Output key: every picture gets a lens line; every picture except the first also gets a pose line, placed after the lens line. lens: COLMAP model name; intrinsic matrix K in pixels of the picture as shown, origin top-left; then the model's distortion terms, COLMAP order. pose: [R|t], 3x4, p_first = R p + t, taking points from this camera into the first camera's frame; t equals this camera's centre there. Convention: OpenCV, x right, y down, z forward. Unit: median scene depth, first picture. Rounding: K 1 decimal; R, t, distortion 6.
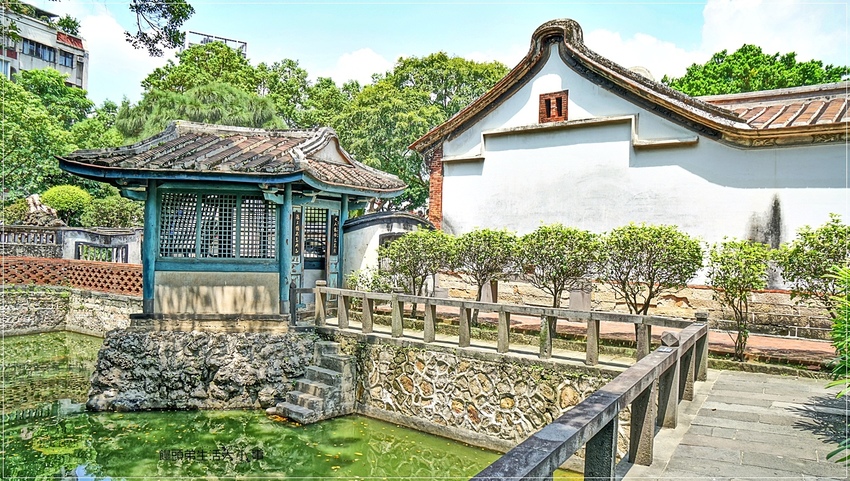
lens RADIAL K [[594.7, 0, 423.6], [0, 594.7, 246.6], [0, 0, 1]] dist [-0.132604, 0.114649]
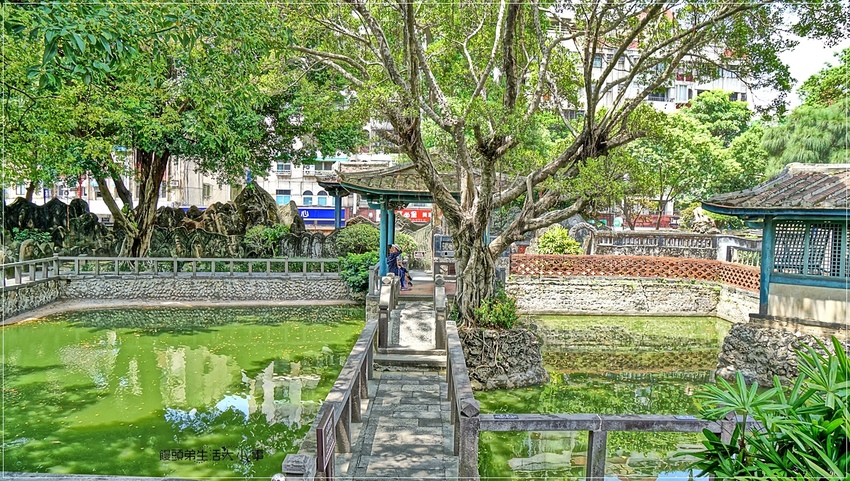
lens RADIAL K [[594.7, 0, 423.6], [0, 594.7, 246.6], [0, 0, 1]] dist [-0.132604, 0.114649]
pose [[0.488202, 0.029289, -0.872239, 0.271343], [-0.005083, 0.999515, 0.030718, -0.071397], [0.872716, -0.010563, 0.488114, -0.298404]]
